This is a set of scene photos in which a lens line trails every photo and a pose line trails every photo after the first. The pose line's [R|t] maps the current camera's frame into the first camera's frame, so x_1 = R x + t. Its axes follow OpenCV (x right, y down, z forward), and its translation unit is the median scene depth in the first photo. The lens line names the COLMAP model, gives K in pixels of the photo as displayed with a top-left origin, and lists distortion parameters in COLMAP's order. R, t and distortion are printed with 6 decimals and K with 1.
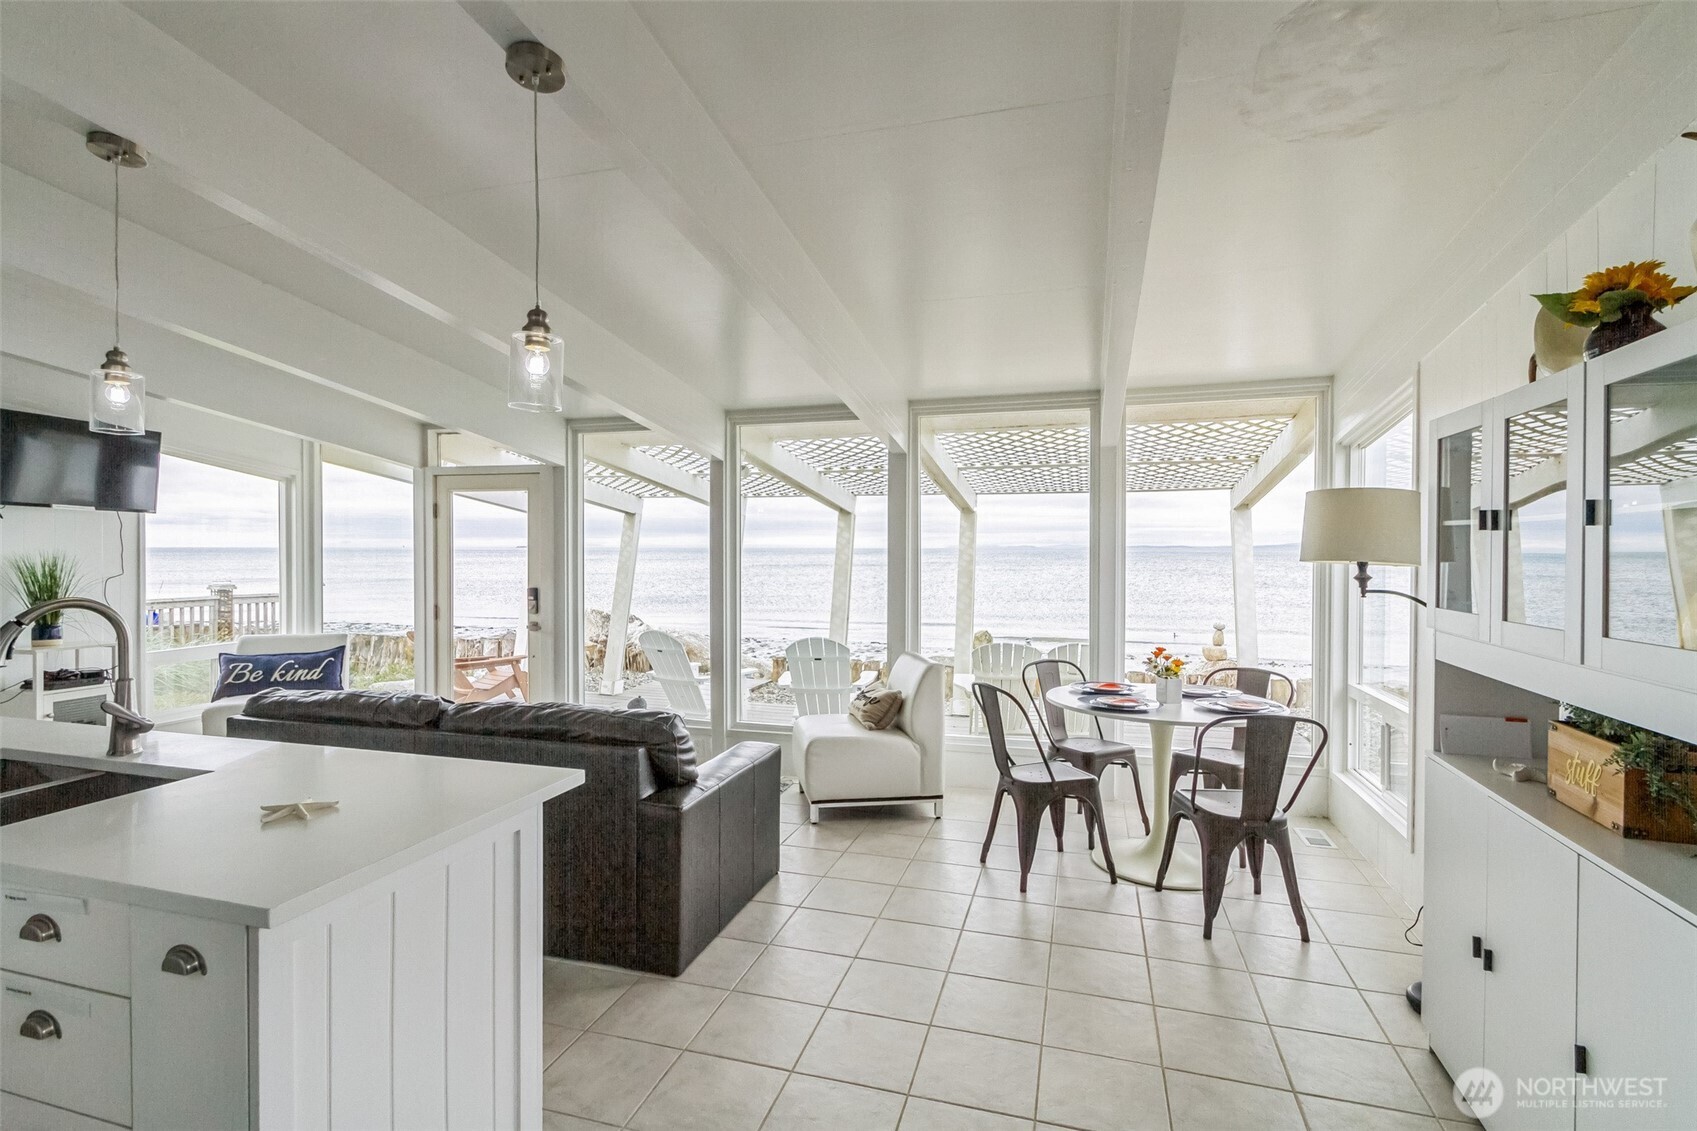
lens RADIAL K [[825.6, 0, 830.1], [0, 825.6, 557.4], [0, 0, 1]] dist [0.010698, 0.000470]
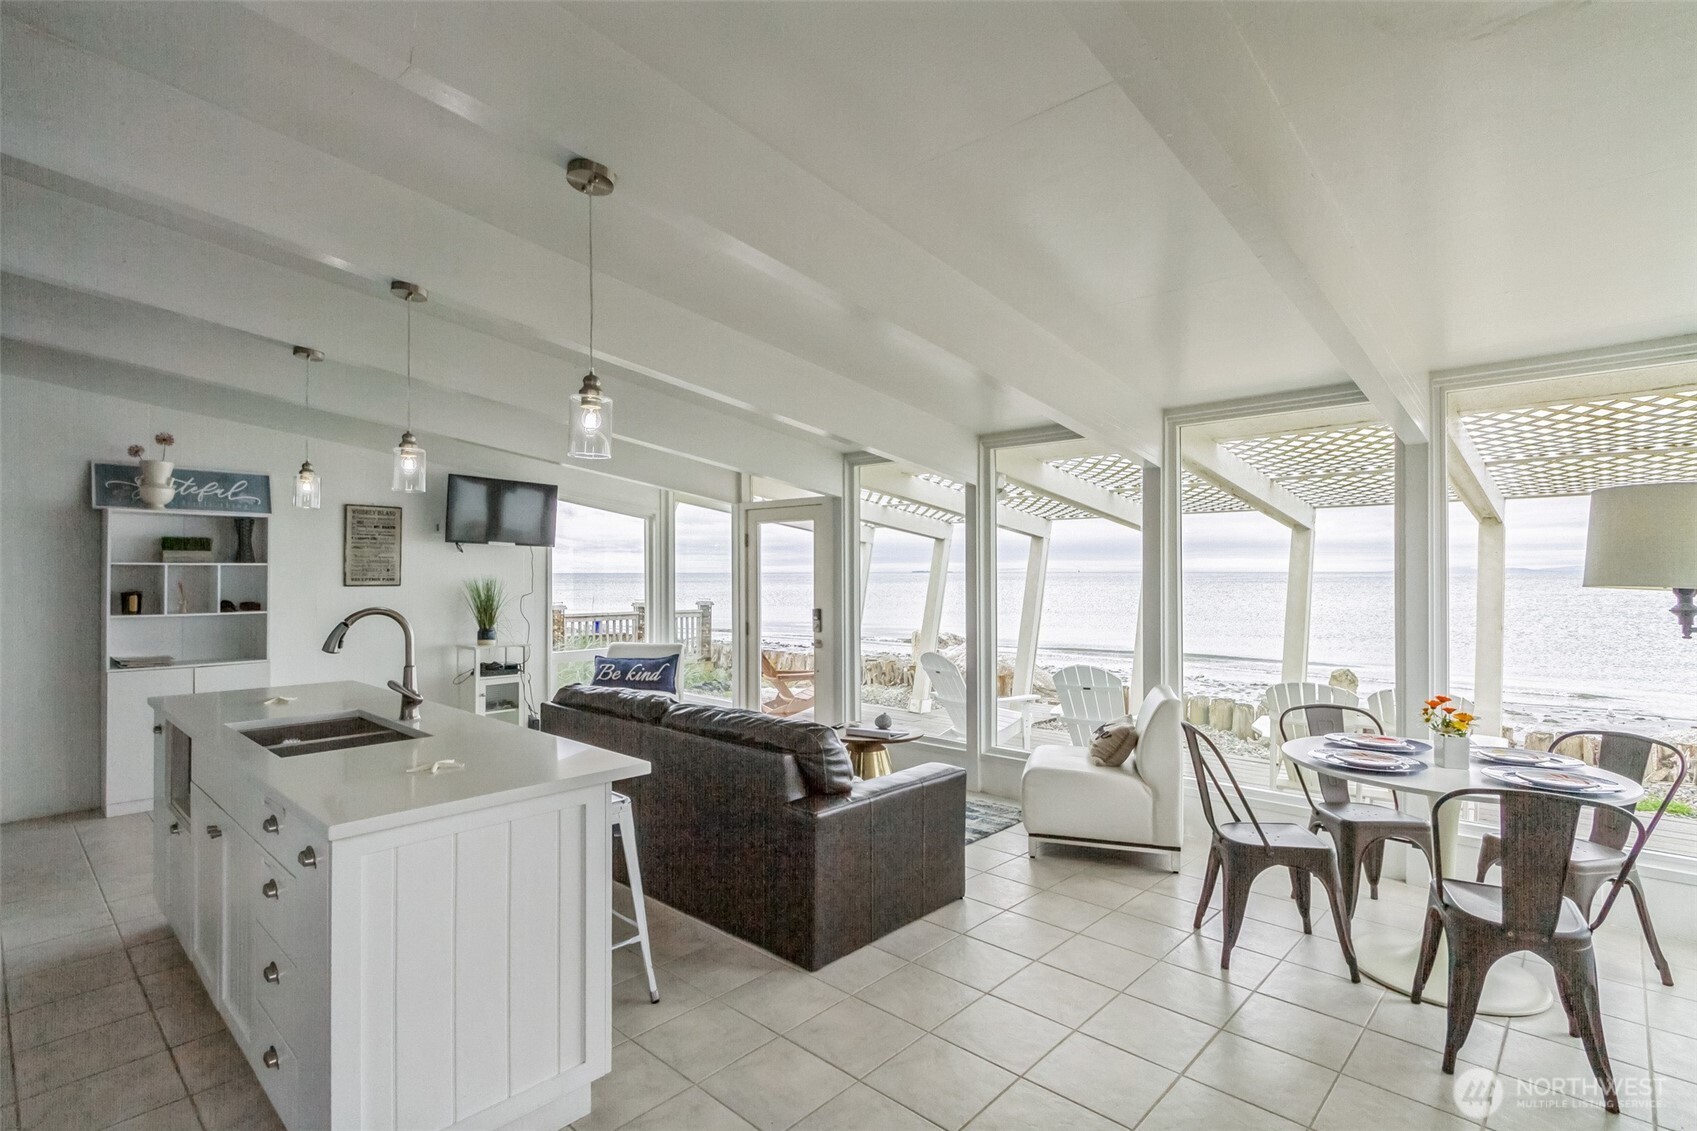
lens RADIAL K [[825.6, 0, 832.6], [0, 825.6, 571.4], [0, 0, 1]] dist [0.010698, 0.000470]
pose [[0.898405, -0.002998, -0.439157, 0.191960], [-0.002597, 0.999923, -0.012141, 0.000842], [0.439159, 0.012048, 0.898328, 0.026713]]
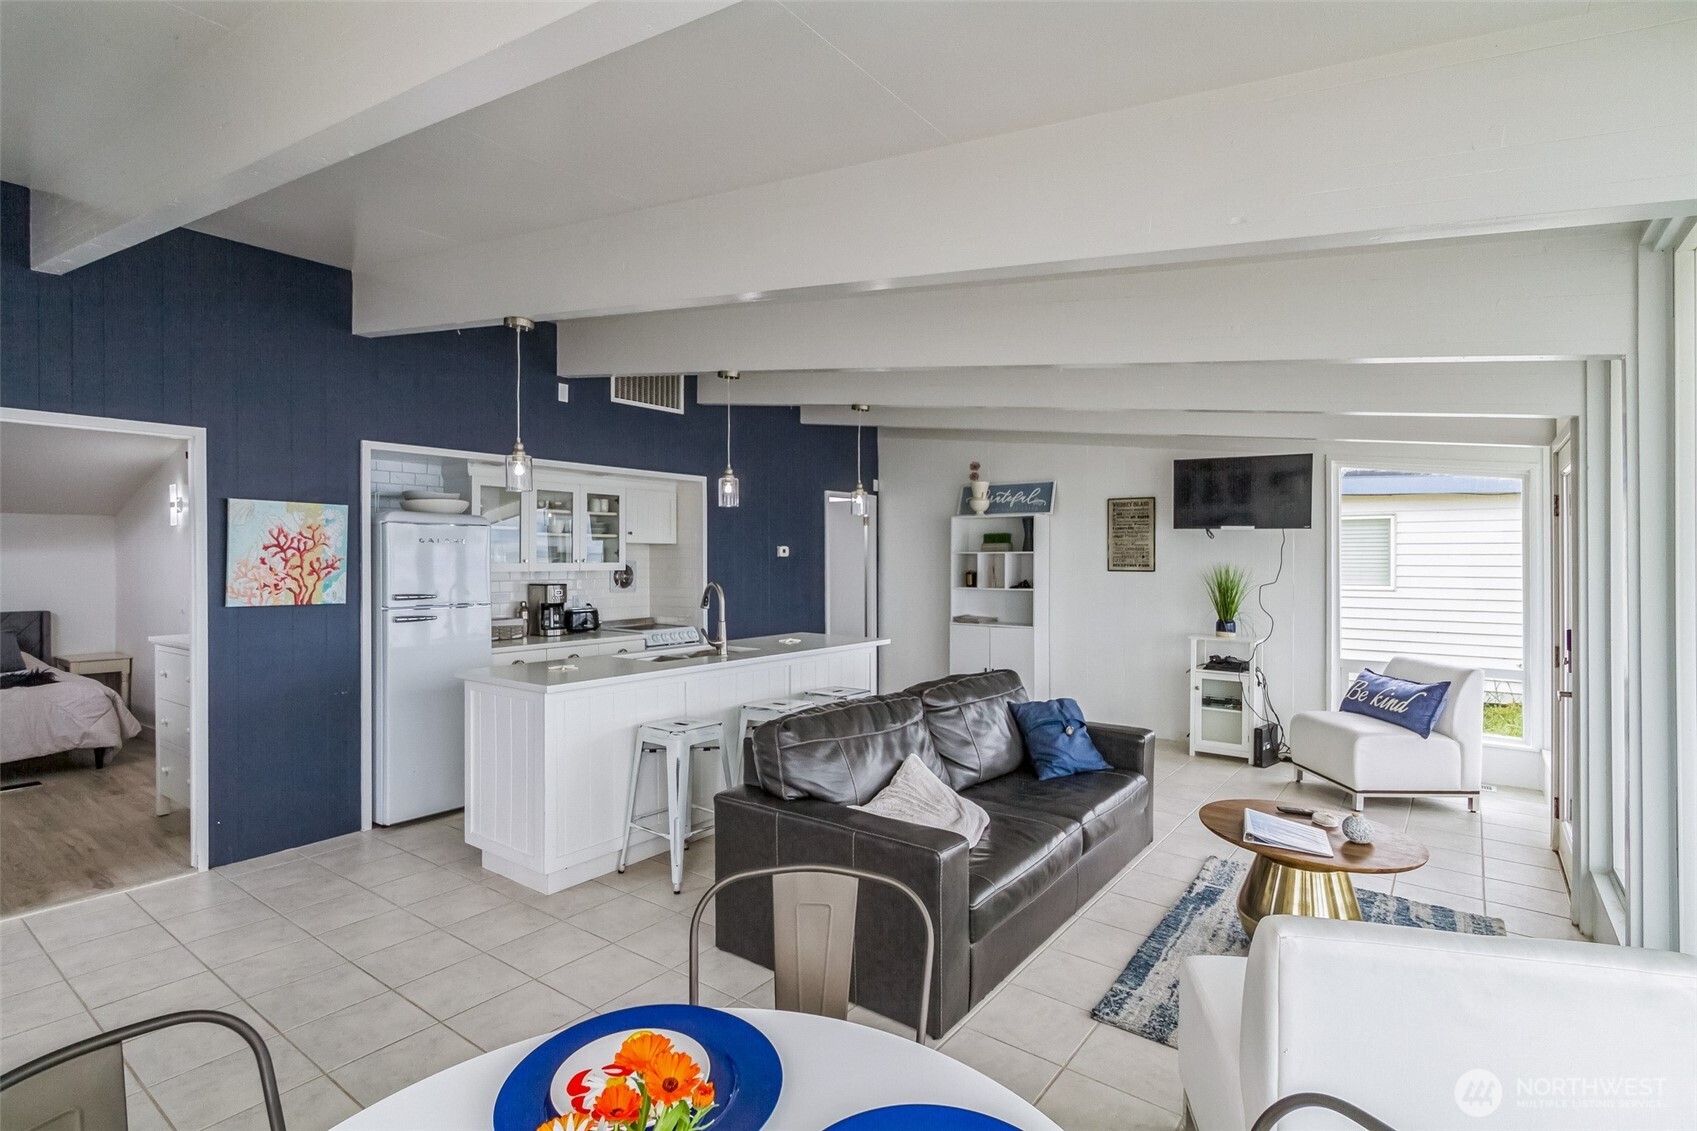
lens RADIAL K [[825.6, 0, 838.3], [0, 825.6, 560.6], [0, 0, 1]] dist [0.010698, 0.000470]
pose [[-0.344913, 0.000174, -0.938635, 0.502126], [-0.010675, 0.999935, 0.004108, -0.010119], [0.938574, 0.011437, -0.344888, 0.974297]]
